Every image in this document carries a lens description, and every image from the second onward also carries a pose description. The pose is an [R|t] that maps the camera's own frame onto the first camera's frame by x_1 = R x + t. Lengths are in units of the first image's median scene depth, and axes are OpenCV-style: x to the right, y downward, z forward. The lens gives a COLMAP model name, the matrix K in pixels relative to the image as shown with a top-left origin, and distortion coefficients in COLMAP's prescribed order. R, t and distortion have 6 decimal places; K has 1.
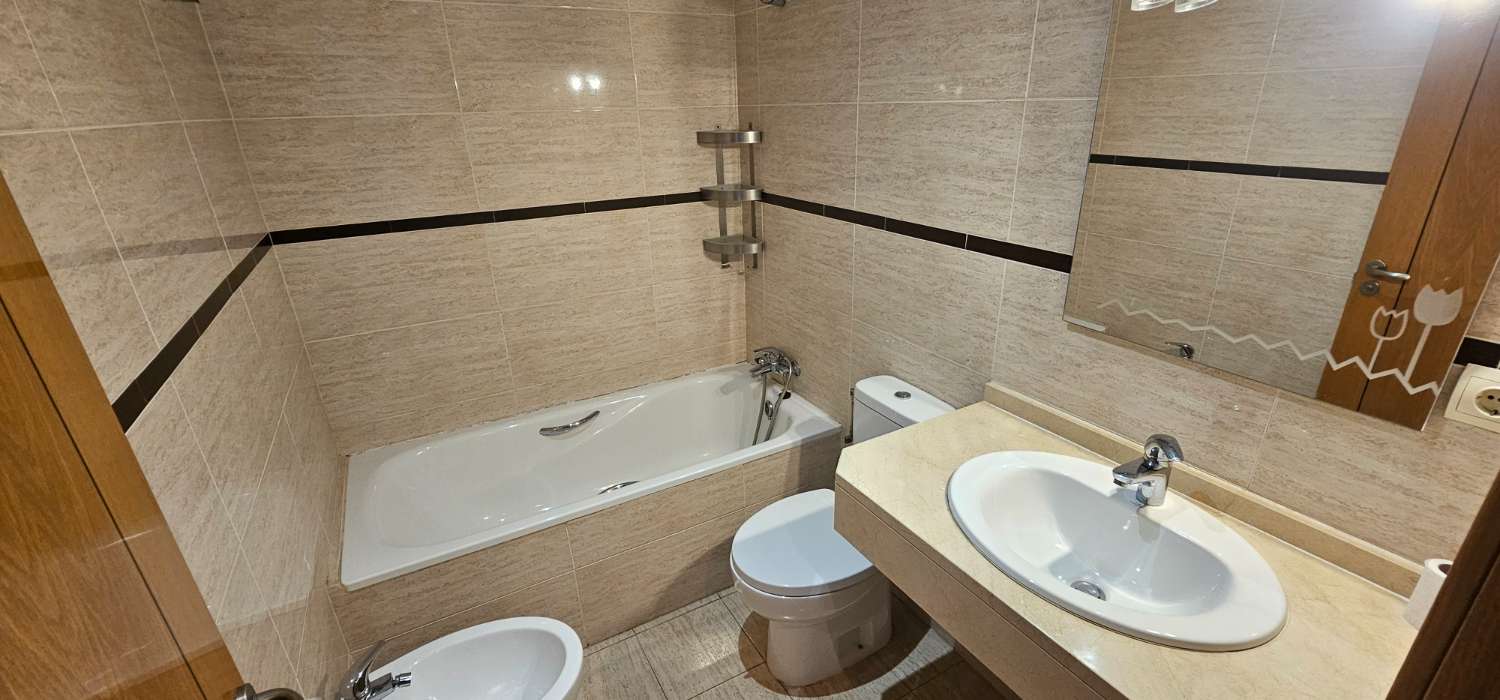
lens RADIAL K [[616.4, 0, 760.4], [0, 616.4, 348.0], [0, 0, 1]] dist [0.000995, -0.001326]
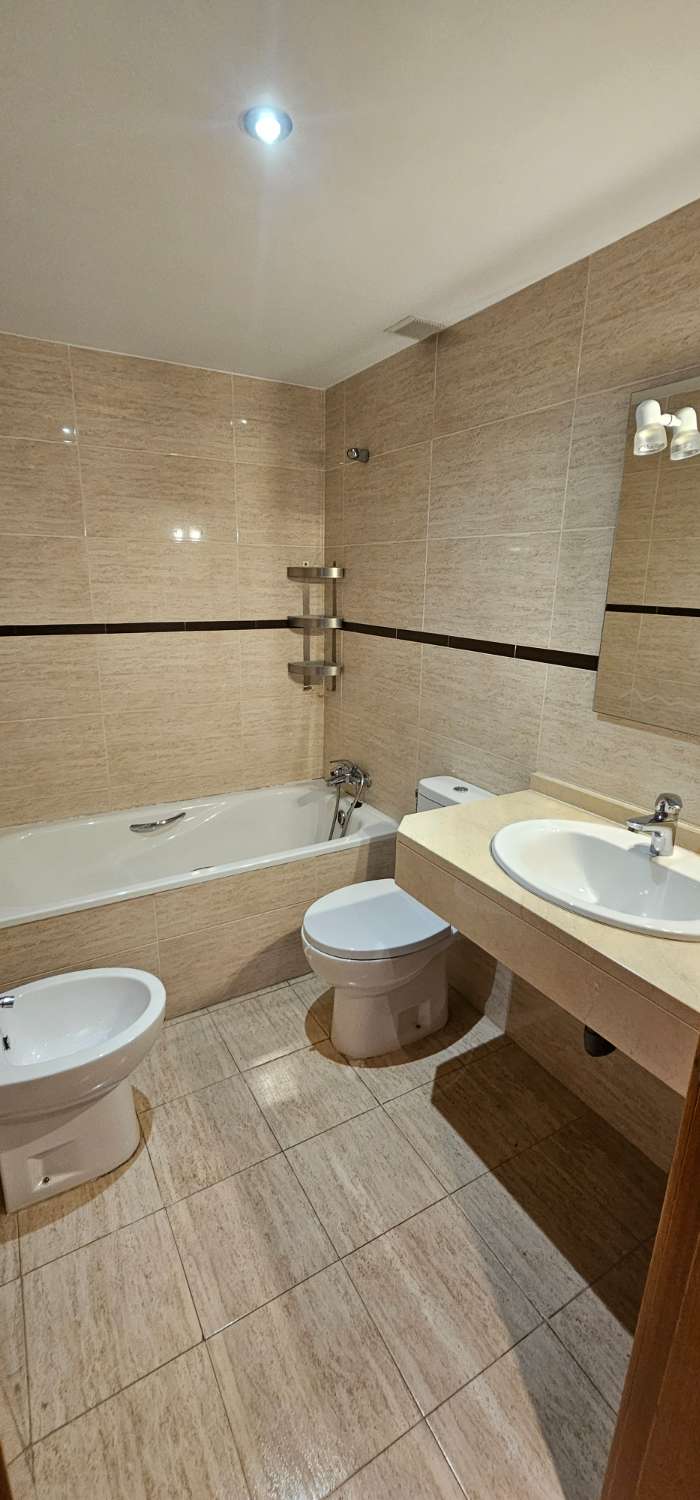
lens RADIAL K [[616.4, 0, 340.5], [0, 616.4, 754.0], [0, 0, 1]] dist [0.000995, -0.001326]
pose [[0.999245, 0.038434, 0.005752, 0.002221], [-0.037634, 0.993920, -0.103475, 0.128235], [-0.009694, 0.103181, 0.994615, -0.118002]]
